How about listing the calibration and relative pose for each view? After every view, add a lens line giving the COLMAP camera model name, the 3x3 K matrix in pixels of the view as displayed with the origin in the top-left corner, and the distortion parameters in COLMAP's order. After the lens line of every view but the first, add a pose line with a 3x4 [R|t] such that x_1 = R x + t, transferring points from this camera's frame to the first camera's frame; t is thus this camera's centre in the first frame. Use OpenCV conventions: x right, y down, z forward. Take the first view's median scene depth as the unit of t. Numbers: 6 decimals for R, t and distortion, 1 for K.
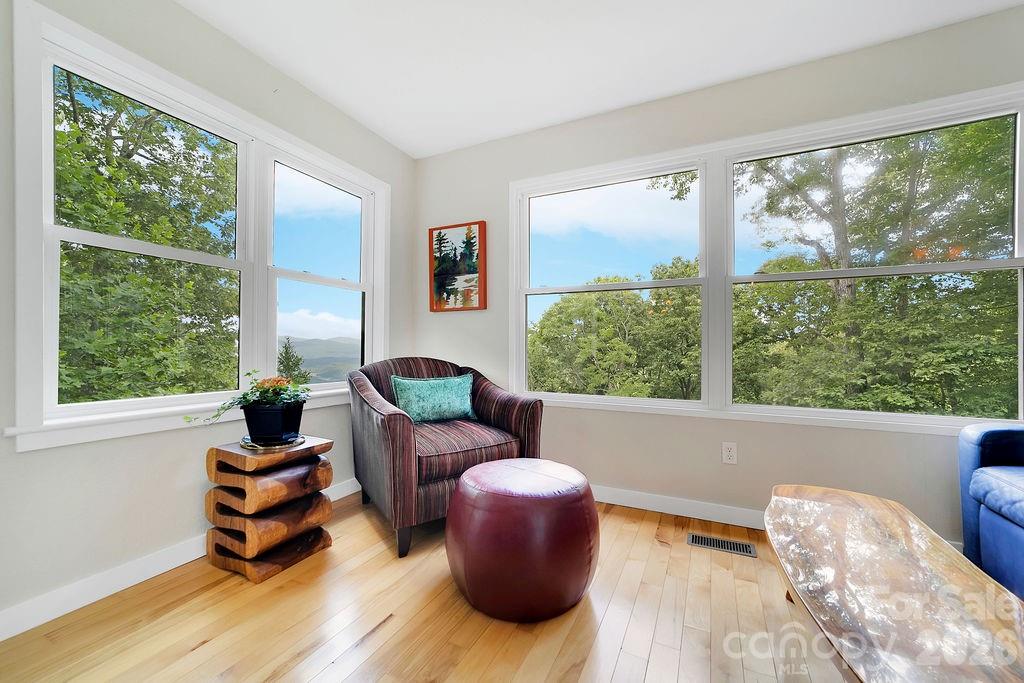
lens RADIAL K [[398.6, 0, 533.2], [0, 398.6, 346.9], [0, 0, 1]] dist [-0.011148, 0.004613]
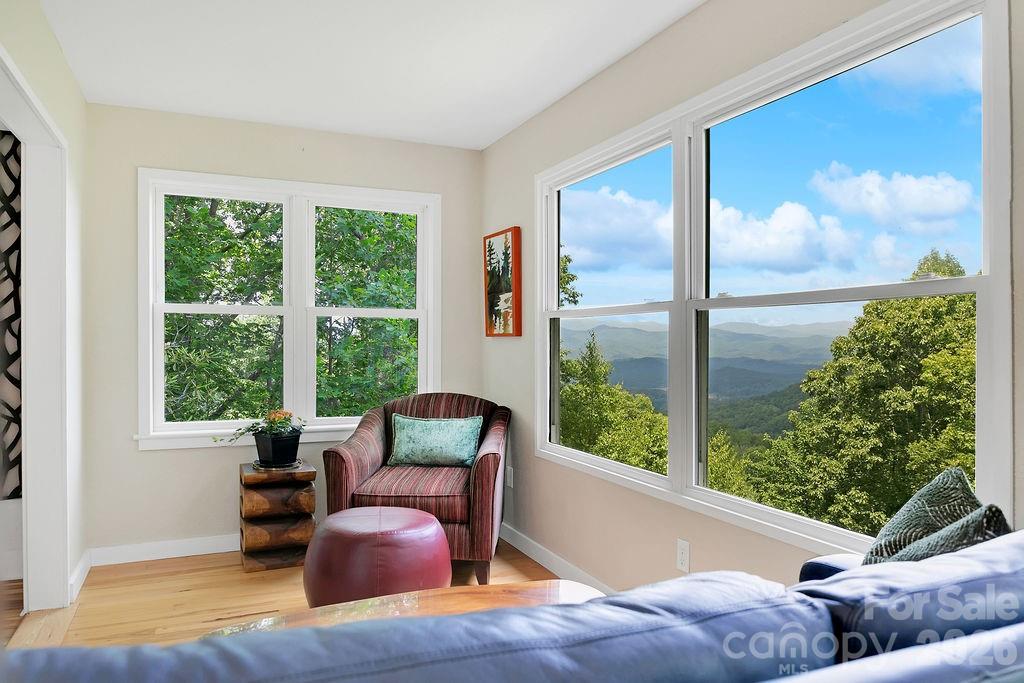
lens RADIAL K [[766.0, 0, 511.7], [0, 766.0, 340.7], [0, 0, 1]] dist [0.039882, -0.000018]
pose [[0.749942, 0.001309, -0.661502, 0.891180], [-0.000672, 0.999999, 0.001217, -0.087374], [0.661503, -0.000468, 0.749942, -0.169373]]
